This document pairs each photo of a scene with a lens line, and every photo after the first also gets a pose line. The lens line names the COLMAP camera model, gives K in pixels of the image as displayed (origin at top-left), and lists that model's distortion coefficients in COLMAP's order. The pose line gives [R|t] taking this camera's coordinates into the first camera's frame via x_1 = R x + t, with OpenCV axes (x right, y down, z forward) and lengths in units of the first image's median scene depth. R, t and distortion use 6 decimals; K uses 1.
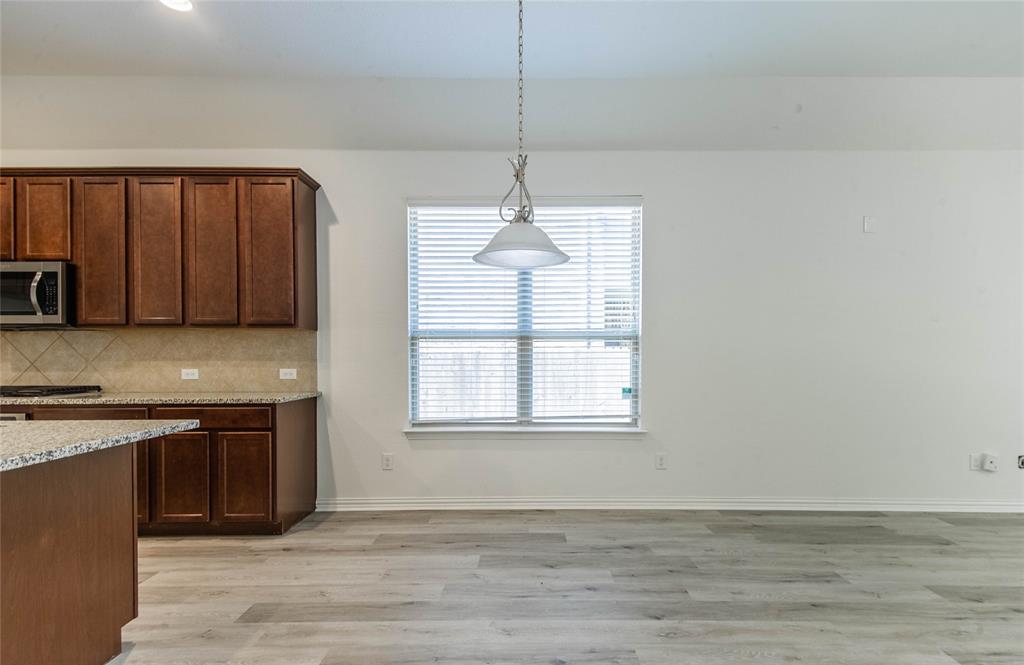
lens RADIAL K [[496.9, 0, 527.3], [0, 496.9, 364.3], [0, 0, 1]] dist [0.044237, -0.024977]
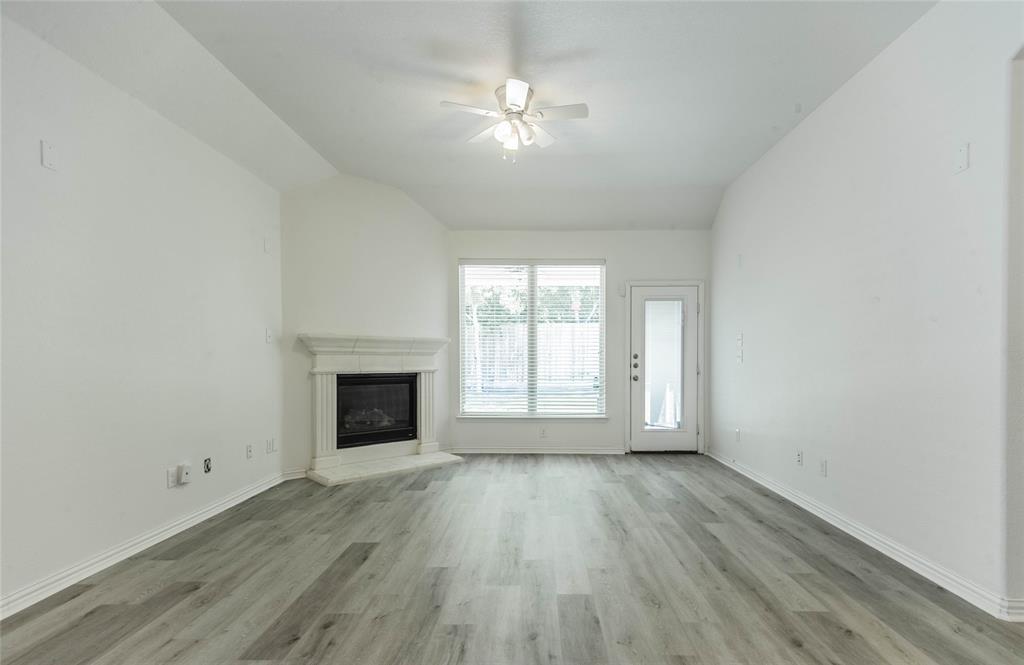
lens RADIAL K [[496.9, 0, 531.5], [0, 496.9, 369.2], [0, 0, 1]] dist [0.044237, -0.024977]
pose [[0.017392, -0.023158, 0.999581, 0.030197], [0.012815, 0.999655, 0.022937, -0.007310], [-0.999767, 0.012410, 0.017683, 0.401602]]
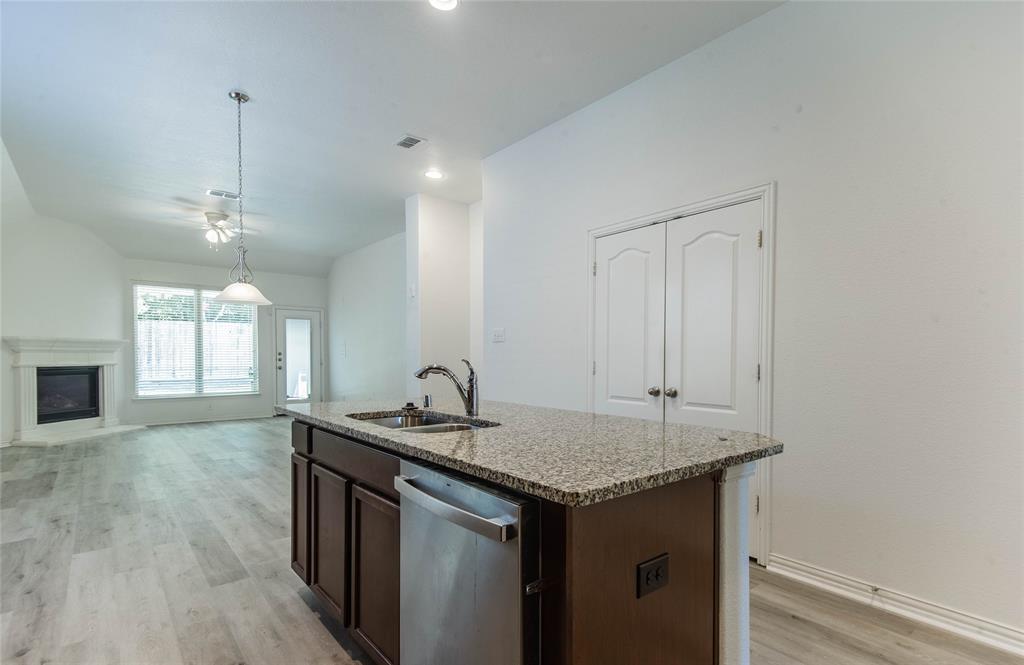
lens RADIAL K [[496.9, 0, 528.1], [0, 496.9, 363.8], [0, 0, 1]] dist [0.044237, -0.024977]
pose [[-0.642552, -0.014099, 0.766112, -1.212865], [0.010187, 0.999585, 0.026940, -0.012515], [-0.766174, 0.025114, -0.642142, 0.793663]]
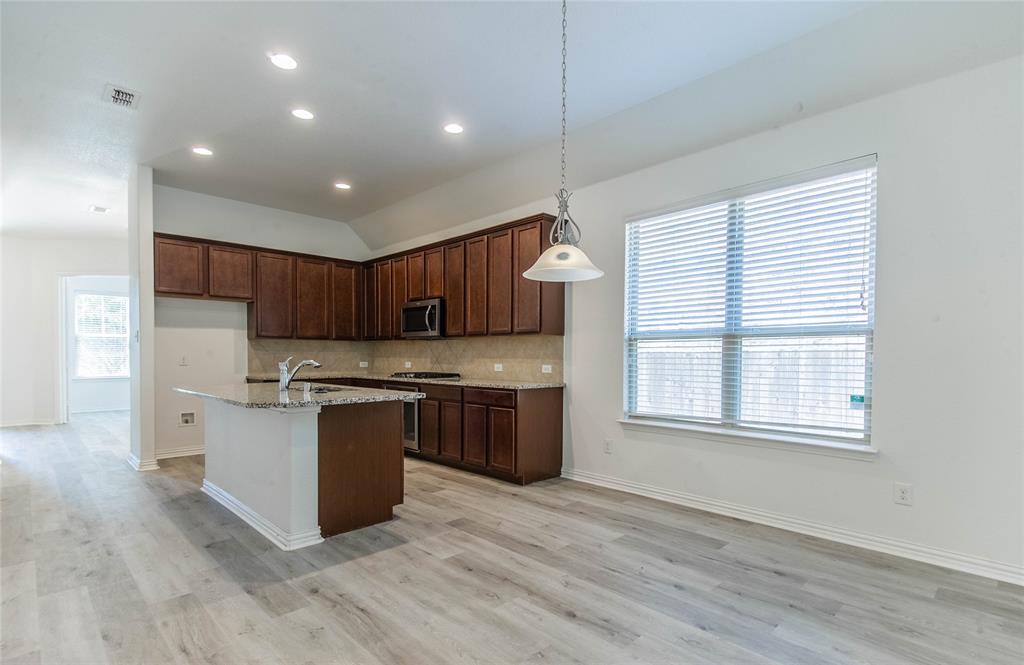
lens RADIAL K [[496.9, 0, 529.2], [0, 496.9, 367.2], [0, 0, 1]] dist [0.044237, -0.024977]
pose [[0.705571, 0.019555, -0.708370, 0.449662], [-0.015104, 0.999807, 0.012556, -0.000910], [0.708478, 0.001840, 0.705730, 0.052848]]
